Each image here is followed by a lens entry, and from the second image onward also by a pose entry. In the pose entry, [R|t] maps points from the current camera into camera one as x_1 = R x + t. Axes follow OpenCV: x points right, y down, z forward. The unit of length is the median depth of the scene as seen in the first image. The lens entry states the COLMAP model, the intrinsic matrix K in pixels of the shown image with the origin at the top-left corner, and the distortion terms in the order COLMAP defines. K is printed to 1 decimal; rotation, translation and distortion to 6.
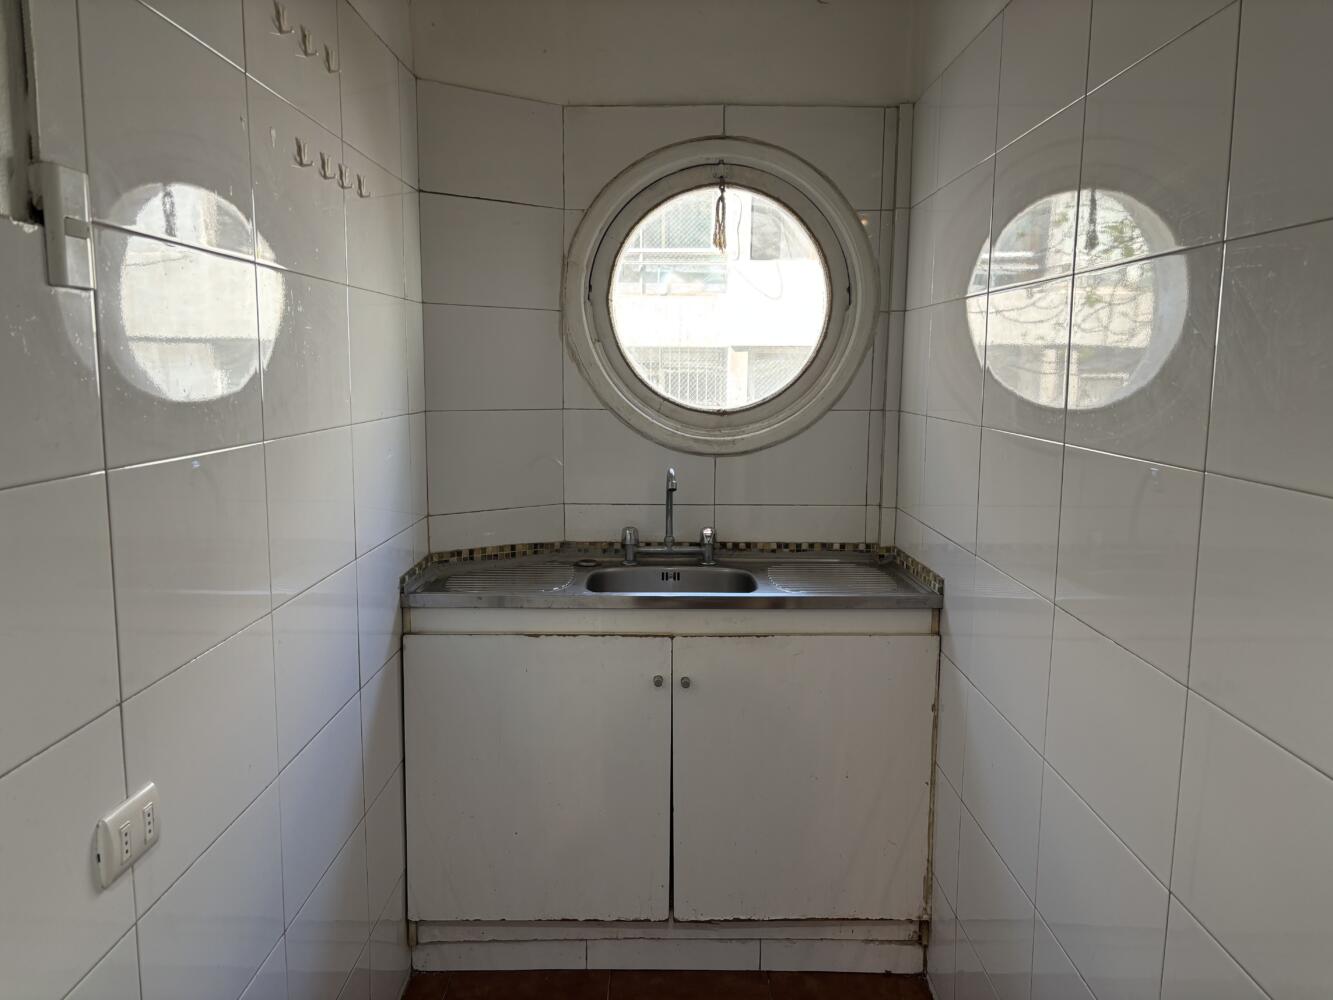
lens RADIAL K [[1005.2, 0, 666.1], [0, 1005.2, 502.9], [0, 0, 1]] dist [0.061420, -0.010113]
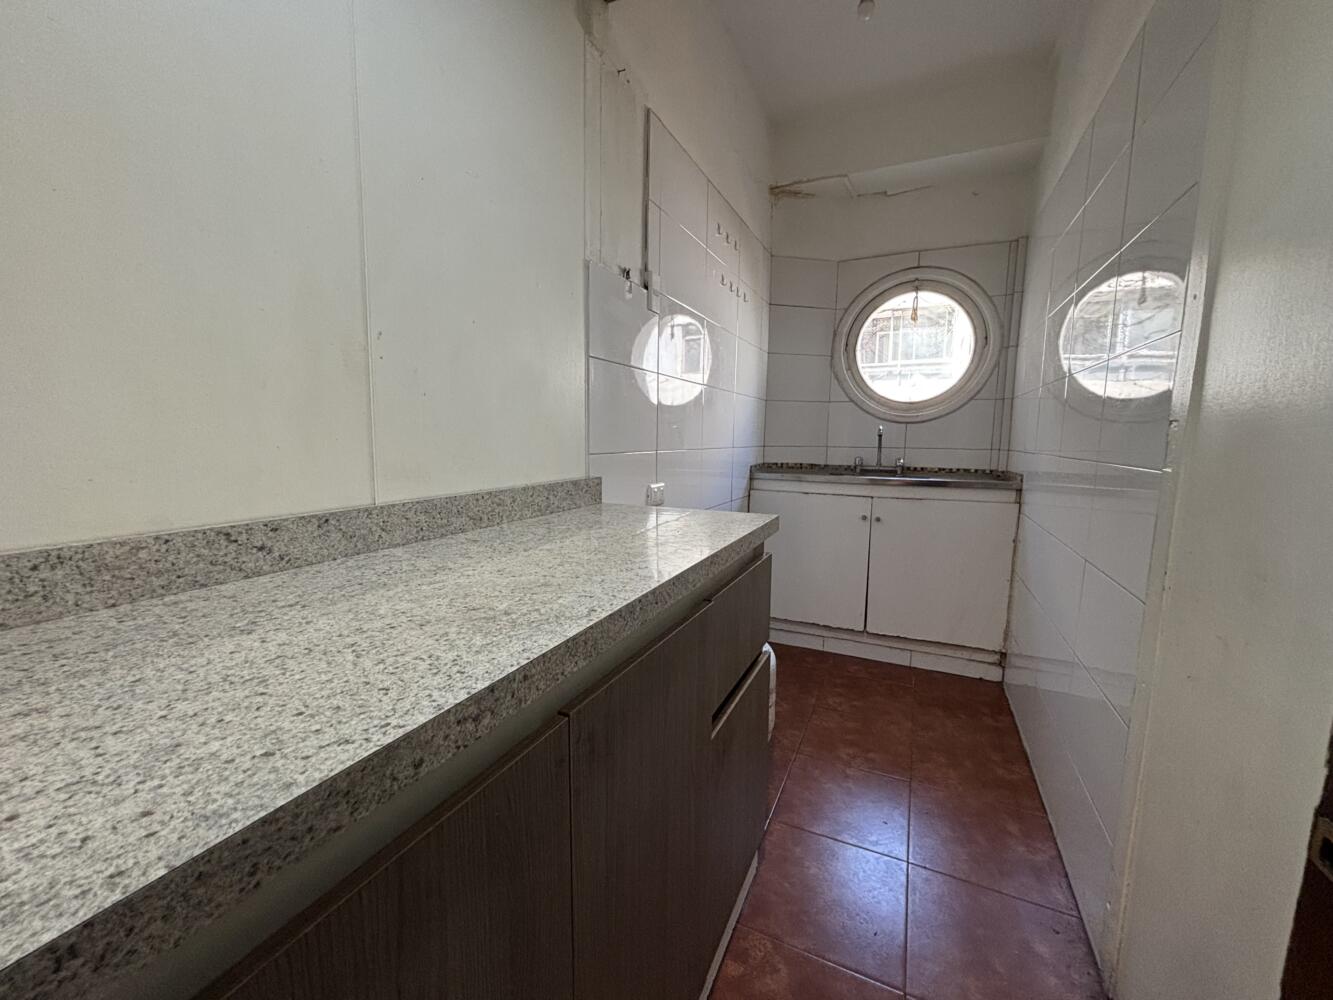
lens RADIAL K [[538.8, 0, 664.6], [0, 538.8, 497.3], [0, 0, 1]] dist [0.000686, -0.000055]
pose [[0.905262, 0.055100, -0.421266, 0.078537], [-0.065940, 0.997761, -0.011196, 0.155066], [0.419706, 0.037914, 0.906868, -0.196137]]
